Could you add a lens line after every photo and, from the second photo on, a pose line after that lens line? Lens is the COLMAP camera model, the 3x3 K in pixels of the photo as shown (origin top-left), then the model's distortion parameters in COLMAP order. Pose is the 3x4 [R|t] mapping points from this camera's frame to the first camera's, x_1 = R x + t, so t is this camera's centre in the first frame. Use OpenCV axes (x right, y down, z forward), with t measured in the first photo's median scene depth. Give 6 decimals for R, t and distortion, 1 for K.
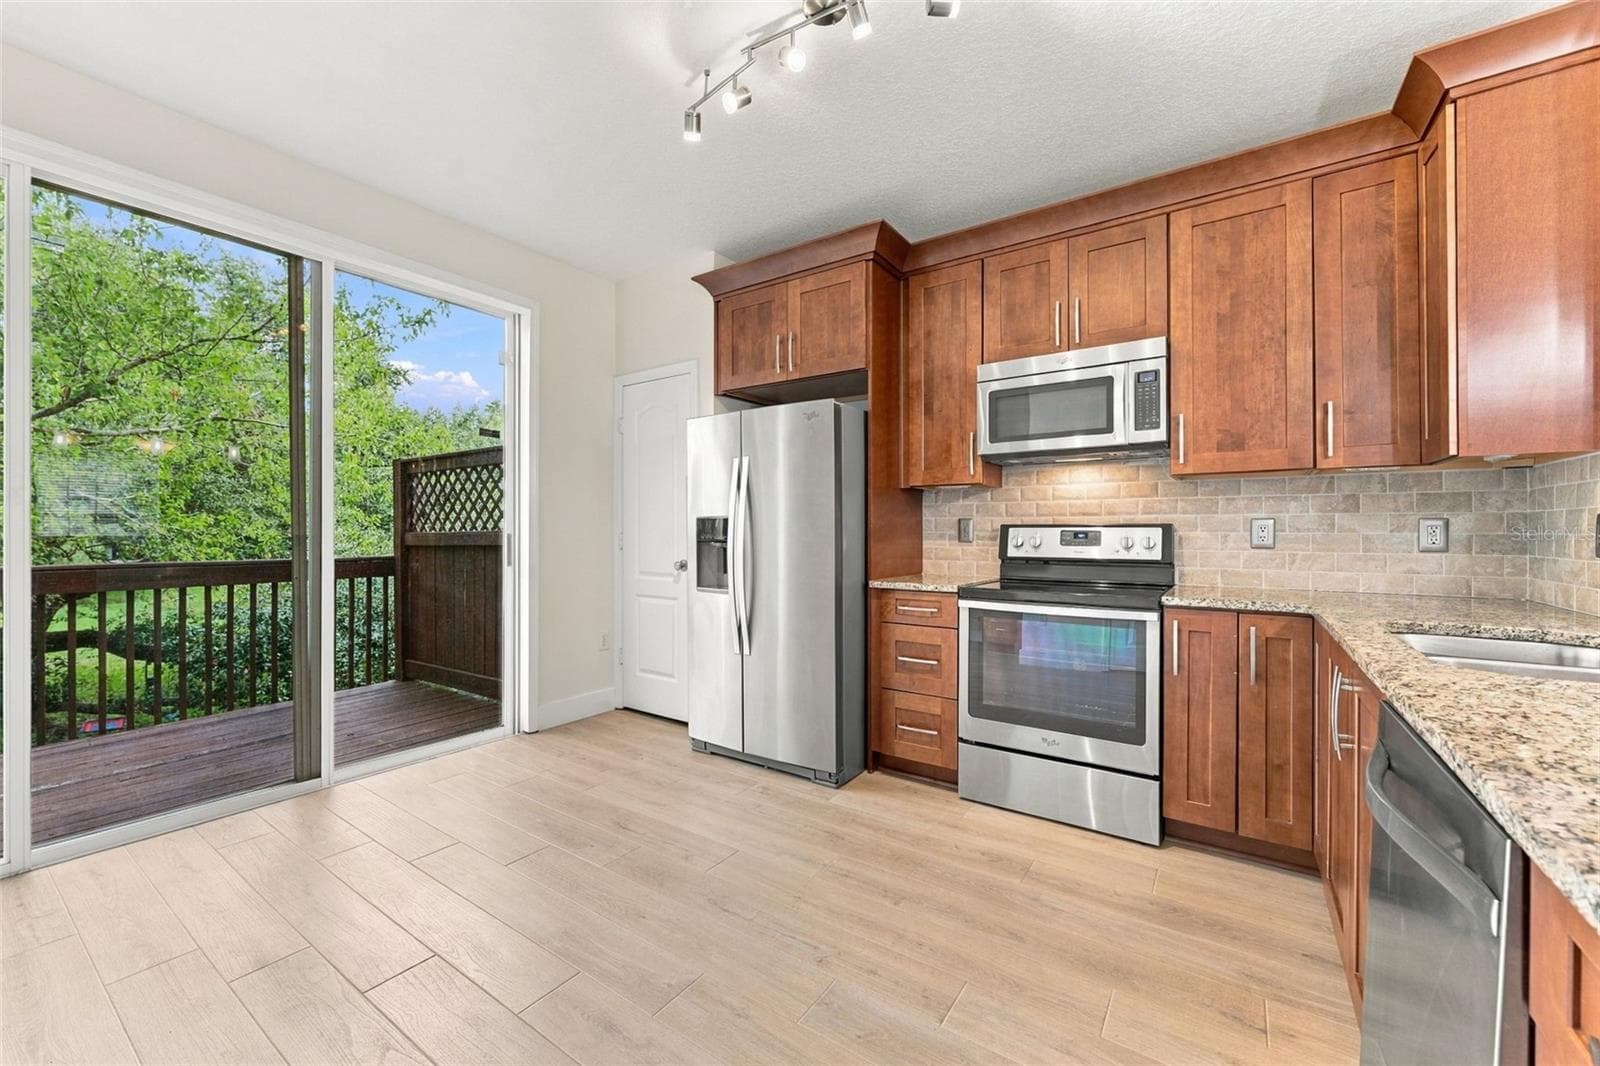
lens RADIAL K [[630.3, 0, 800.0], [0, 630.3, 533.0], [0, 0, 1]] dist [-0.001144, -0.000626]
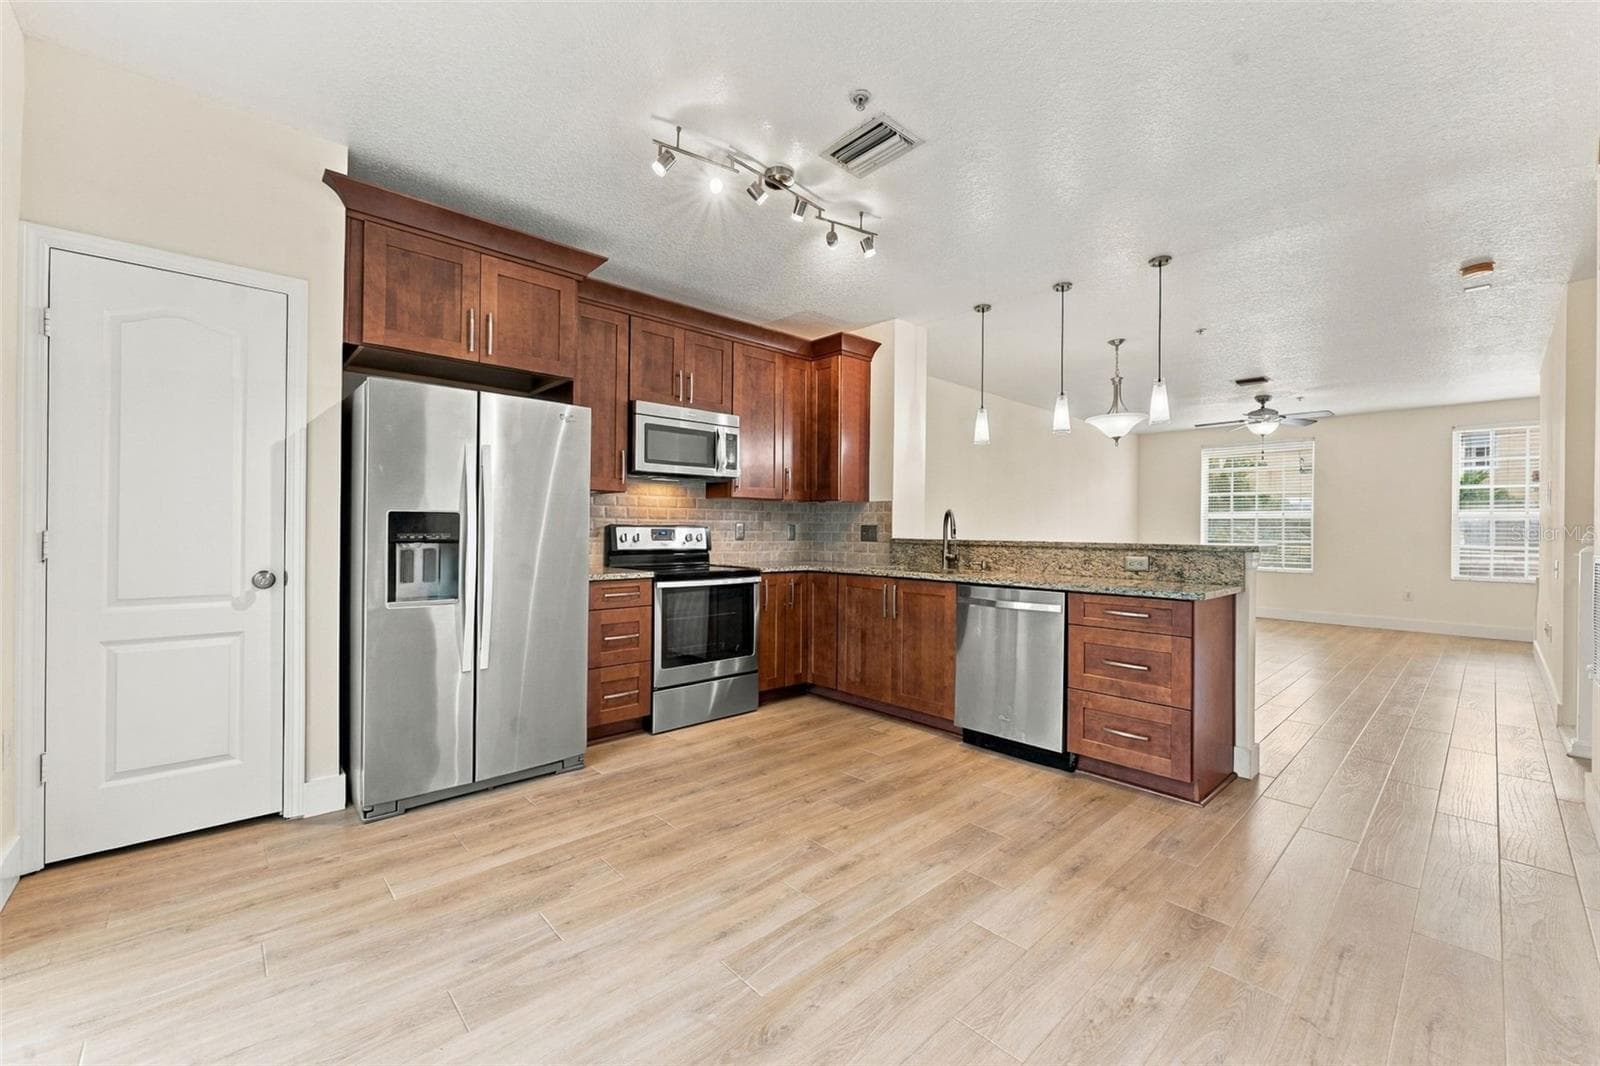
lens RADIAL K [[630.3, 0, 800.0], [0, 630.3, 533.0], [0, 0, 1]] dist [-0.001144, -0.000626]
pose [[0.225585, -0.003283, 0.974218, -0.933633], [-0.004661, 0.999979, 0.004449, -0.004214], [-0.974212, -0.005545, 0.225565, 0.406575]]
